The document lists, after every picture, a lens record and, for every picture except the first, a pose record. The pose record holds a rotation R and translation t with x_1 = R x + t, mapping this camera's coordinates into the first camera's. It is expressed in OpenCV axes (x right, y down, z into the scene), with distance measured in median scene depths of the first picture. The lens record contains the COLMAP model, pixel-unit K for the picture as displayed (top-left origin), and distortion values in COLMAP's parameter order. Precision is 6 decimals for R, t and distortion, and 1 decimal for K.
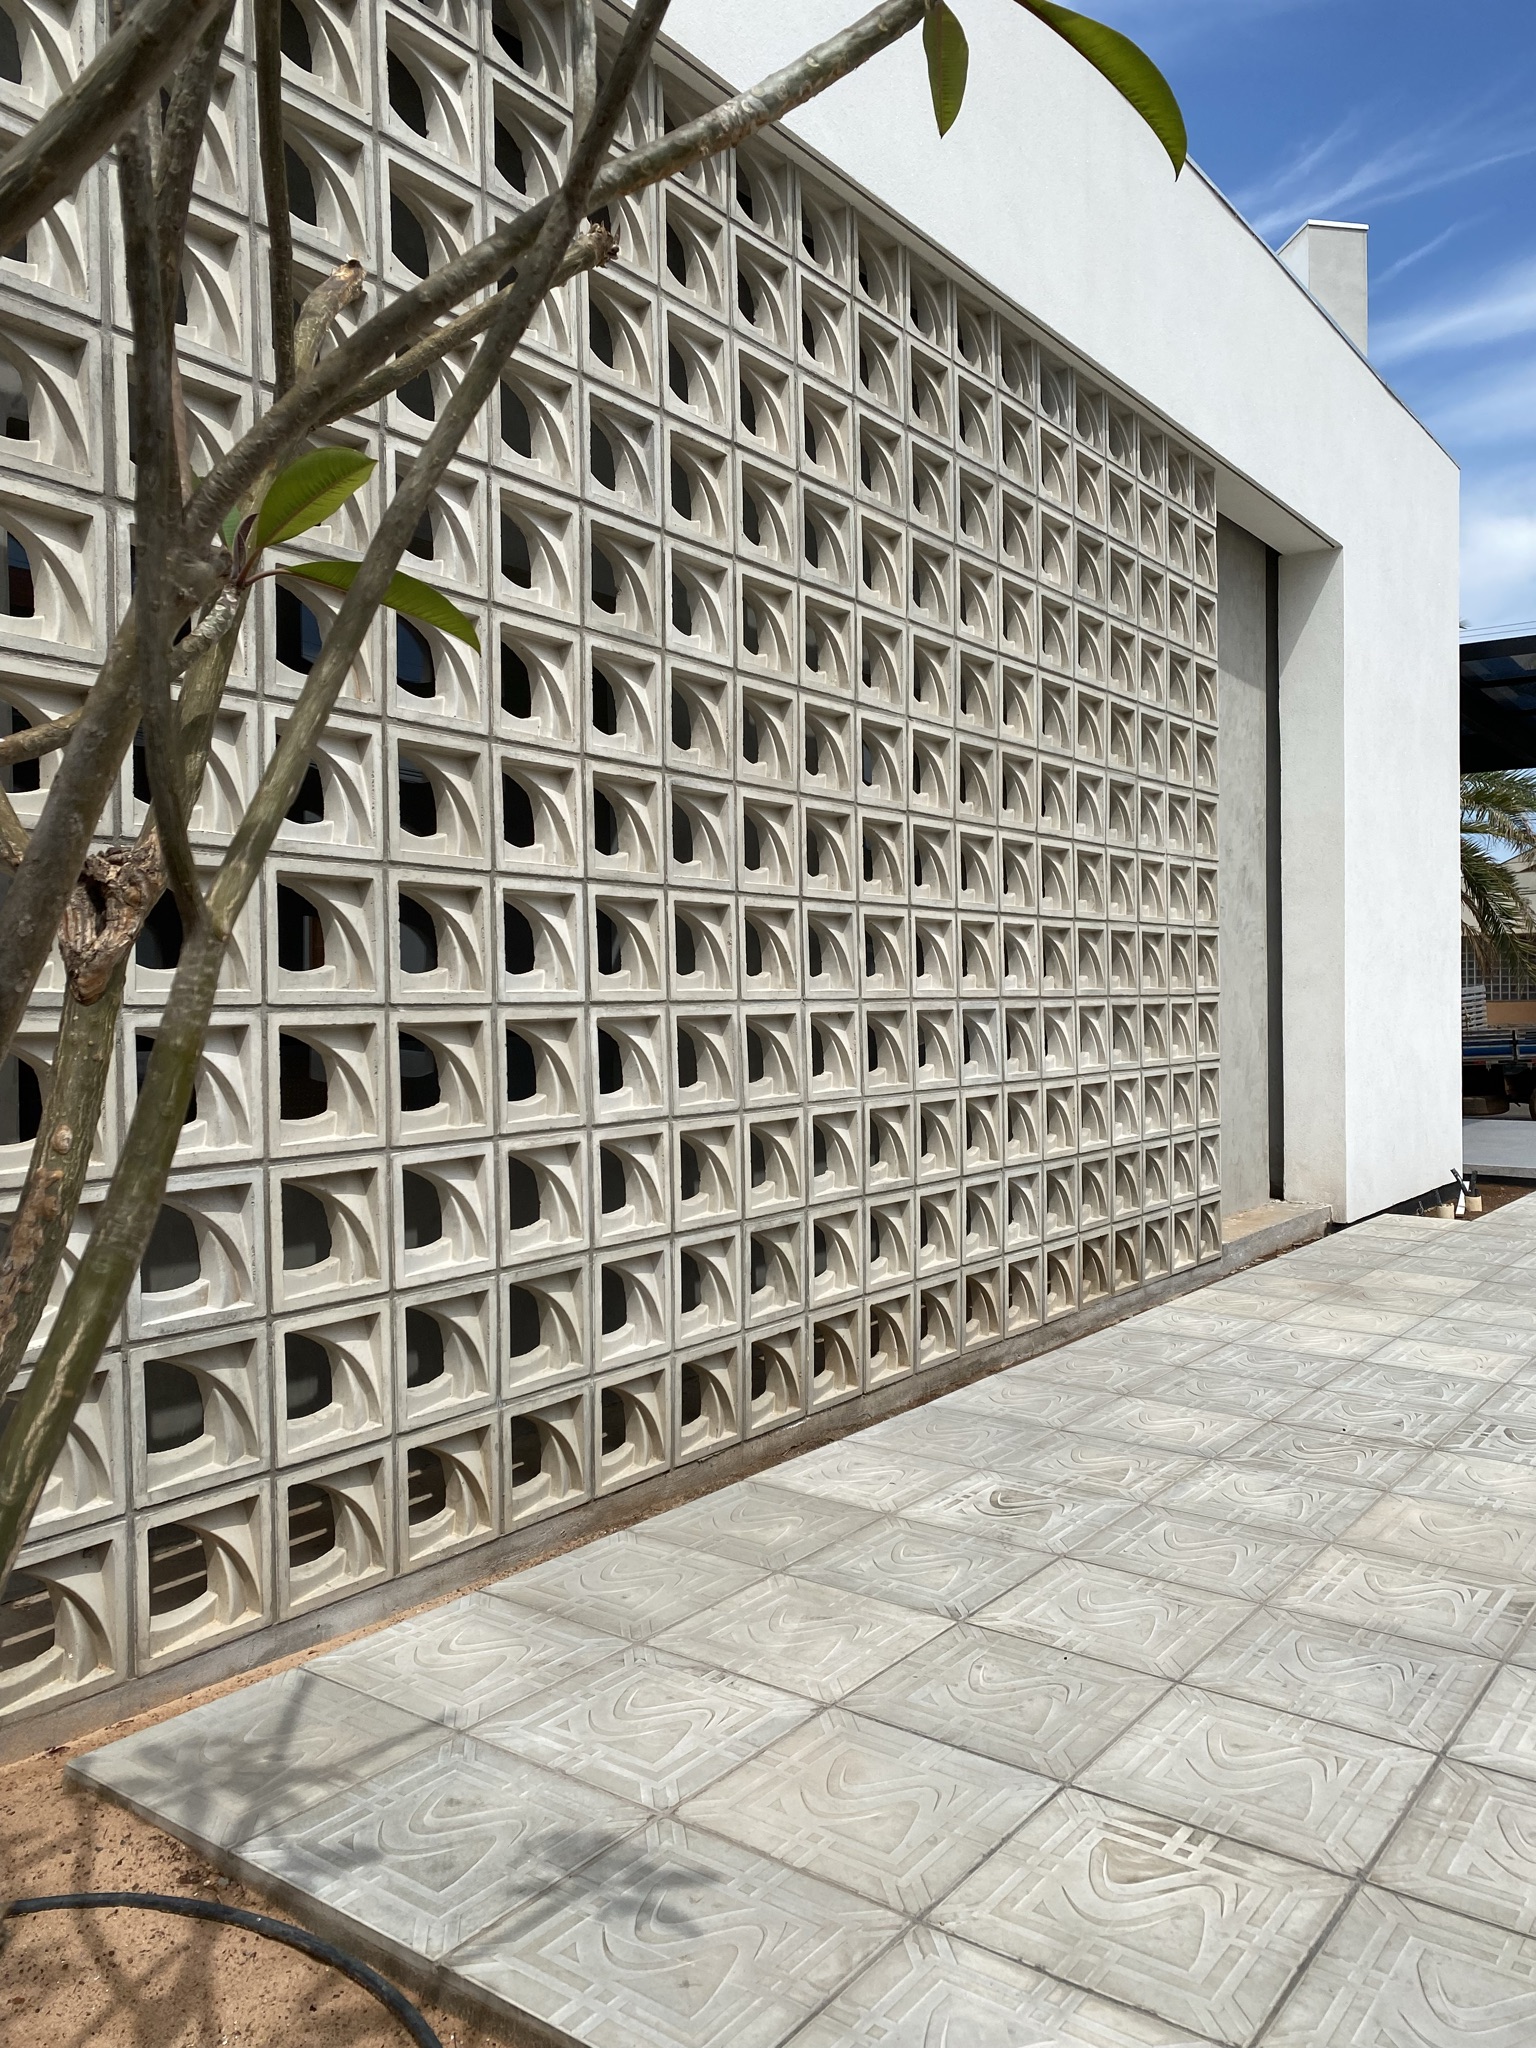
lens RADIAL K [[1551.5, 0, 790.4], [0, 1551.5, 1035.0], [0, 0, 1]] dist [0.042892, -0.037270]
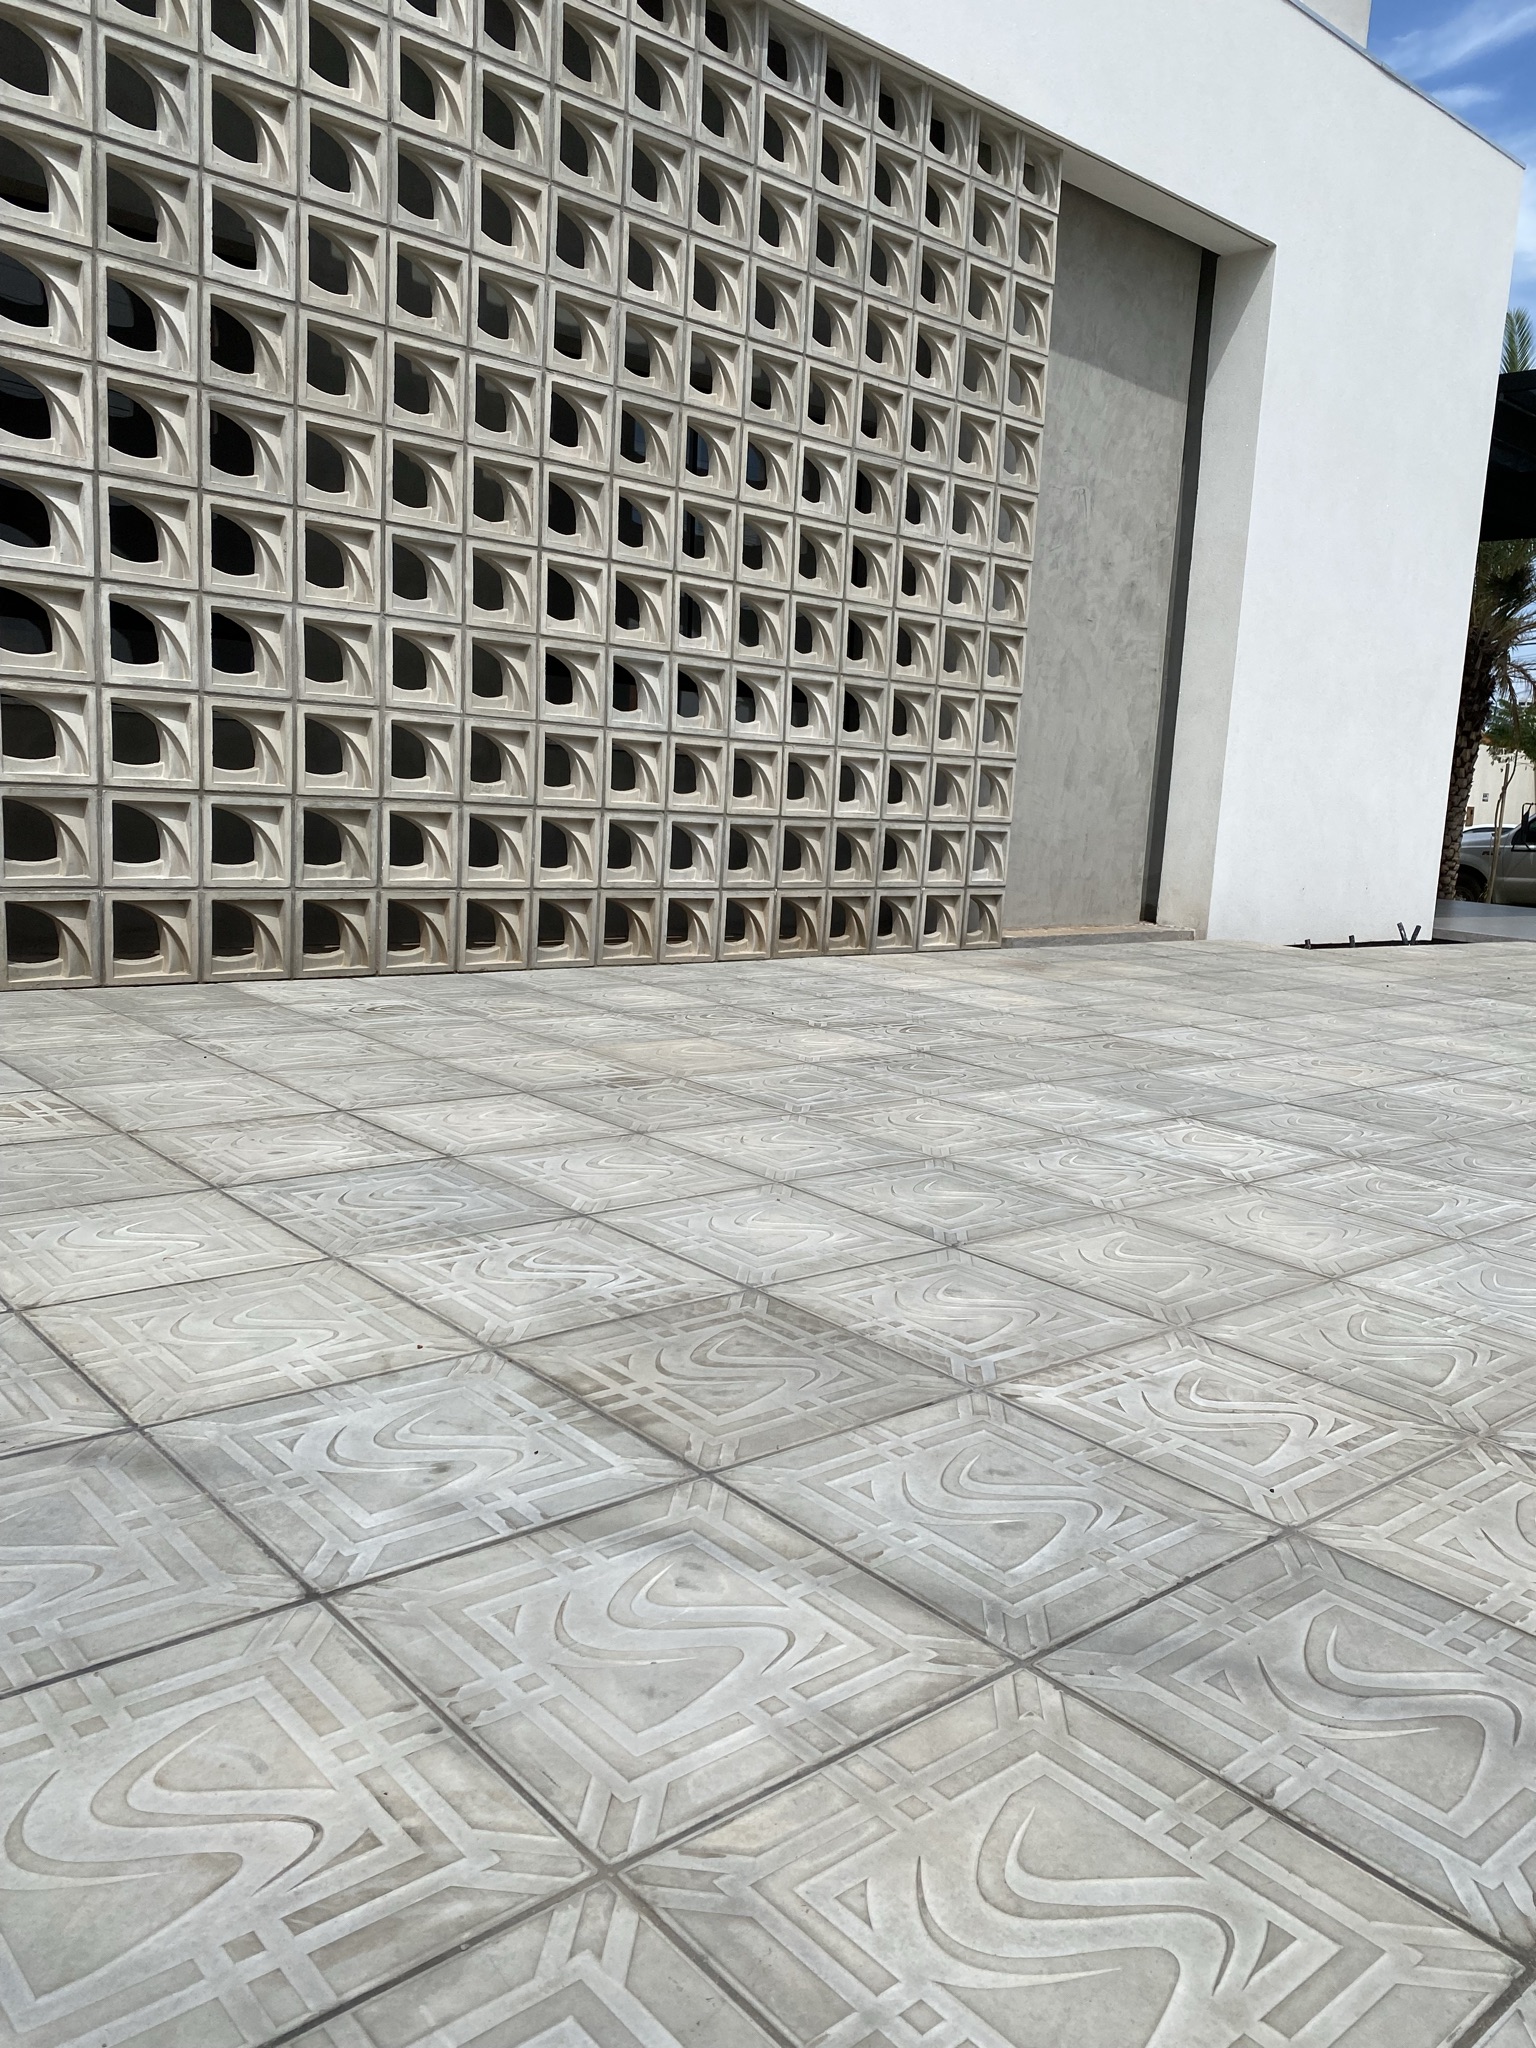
lens RADIAL K [[1551.5, 0, 801.7], [0, 1551.5, 1015.3], [0, 0, 1]] dist [0.042892, -0.037270]
pose [[0.976741, 0.096197, -0.191634, 0.676436], [-0.072432, 0.989205, 0.127383, 0.121682], [0.201819, -0.110540, 0.973165, -0.109287]]
